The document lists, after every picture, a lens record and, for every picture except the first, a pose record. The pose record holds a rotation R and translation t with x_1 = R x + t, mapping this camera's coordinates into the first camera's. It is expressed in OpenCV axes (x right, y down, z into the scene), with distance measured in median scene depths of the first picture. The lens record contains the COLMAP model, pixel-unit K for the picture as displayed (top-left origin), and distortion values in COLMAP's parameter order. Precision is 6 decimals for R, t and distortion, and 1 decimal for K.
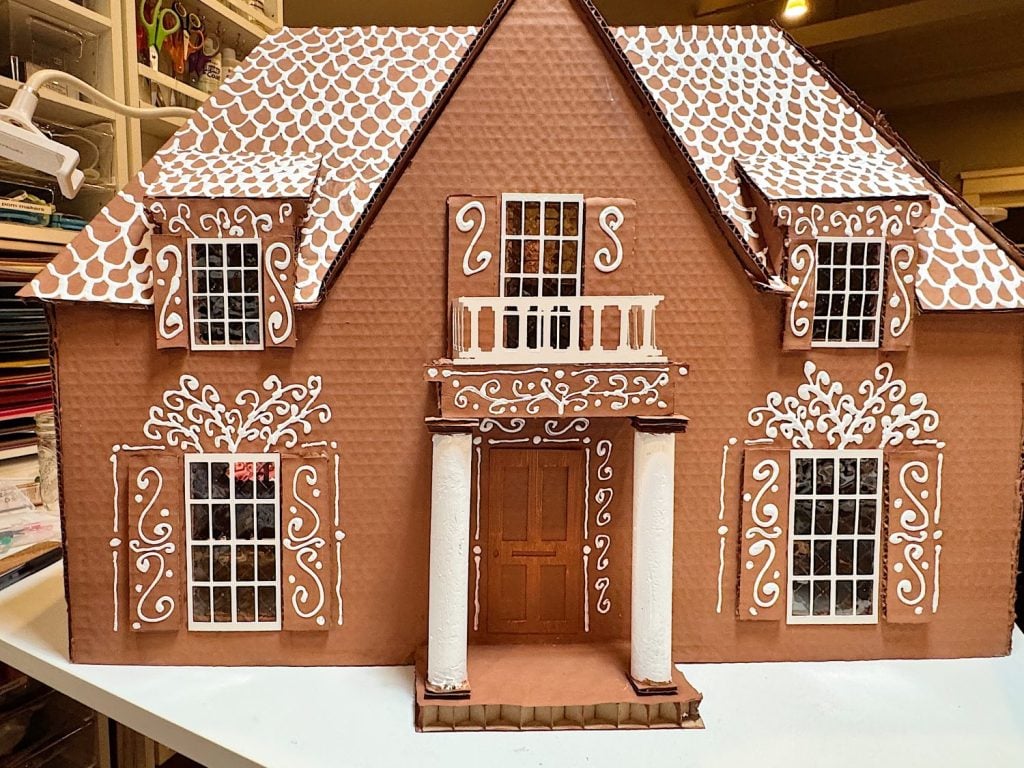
lens RADIAL K [[659.7, 0, 424.2], [0, 659.7, 404.7], [0, 0, 1]] dist [-0.022488, 0.003342]
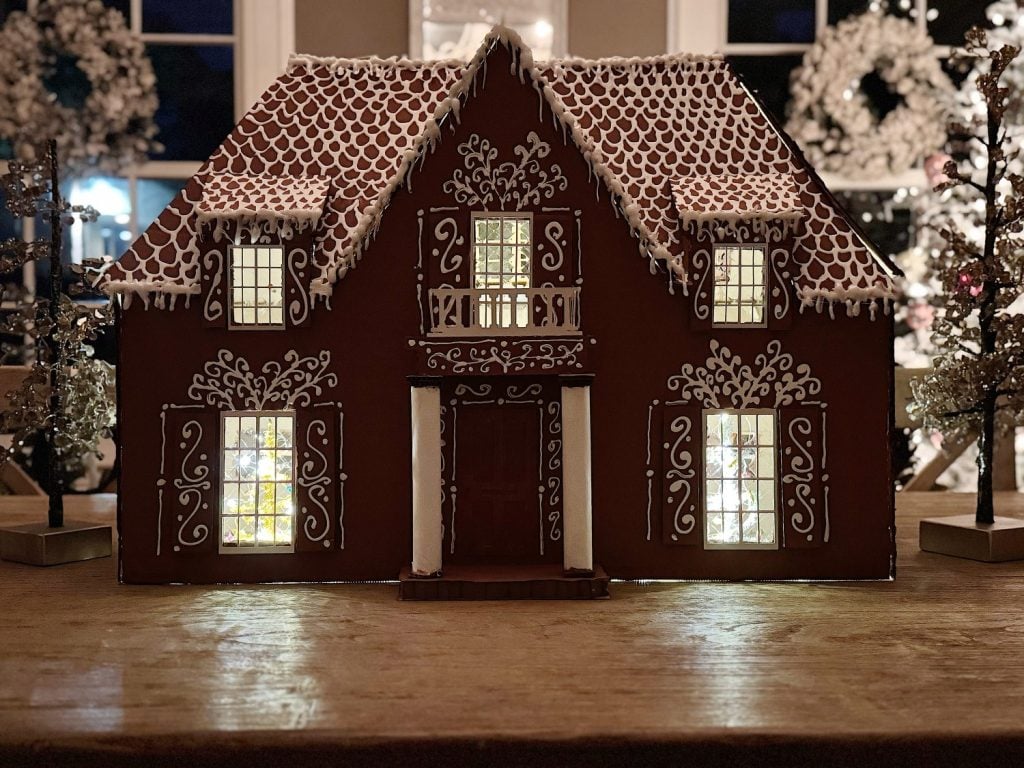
lens RADIAL K [[1094.6, 0, 508.1], [0, 1094.6, 396.1], [0, 0, 1]] dist [0.117995, -0.005683]
pose [[0.999949, -0.000357, 0.010120, 0.168705], [0.001258, 0.996013, -0.089197, 0.235784], [-0.010048, 0.089205, 0.995963, -1.126357]]
